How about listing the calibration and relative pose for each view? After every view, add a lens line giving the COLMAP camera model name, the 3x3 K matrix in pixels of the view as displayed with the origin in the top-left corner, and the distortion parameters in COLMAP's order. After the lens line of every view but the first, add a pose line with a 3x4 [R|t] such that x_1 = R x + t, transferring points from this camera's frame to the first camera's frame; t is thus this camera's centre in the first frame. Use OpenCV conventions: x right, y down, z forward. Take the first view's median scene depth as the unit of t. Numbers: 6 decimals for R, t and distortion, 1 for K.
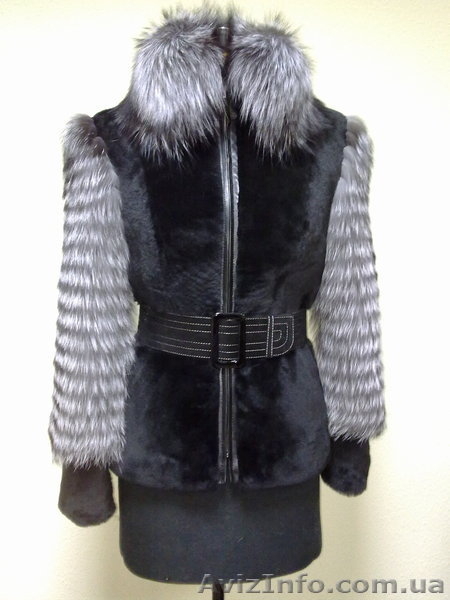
lens RADIAL K [[451.9, 0, 225.0], [0, 451.9, 300.0], [0, 0, 1]] dist [0.006369, -0.001731]
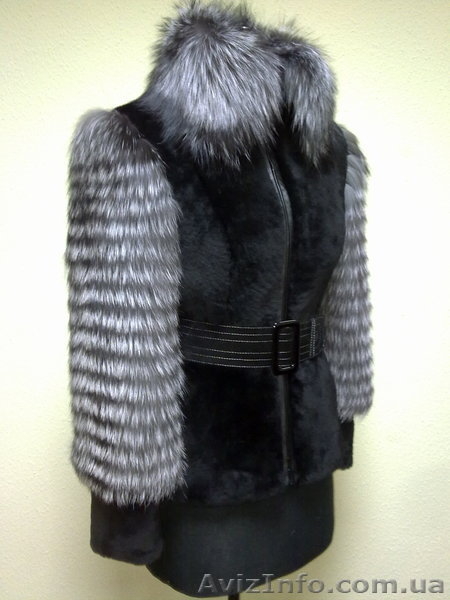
lens RADIAL K [[451.9, 0, 225.0], [0, 451.9, 300.0], [0, 0, 1]] dist [0.006369, -0.001731]
pose [[0.932332, -0.080703, 0.352483, -0.472616], [0.065982, 0.996380, 0.053600, -0.080549], [-0.355533, -0.026715, 0.934282, 0.099566]]
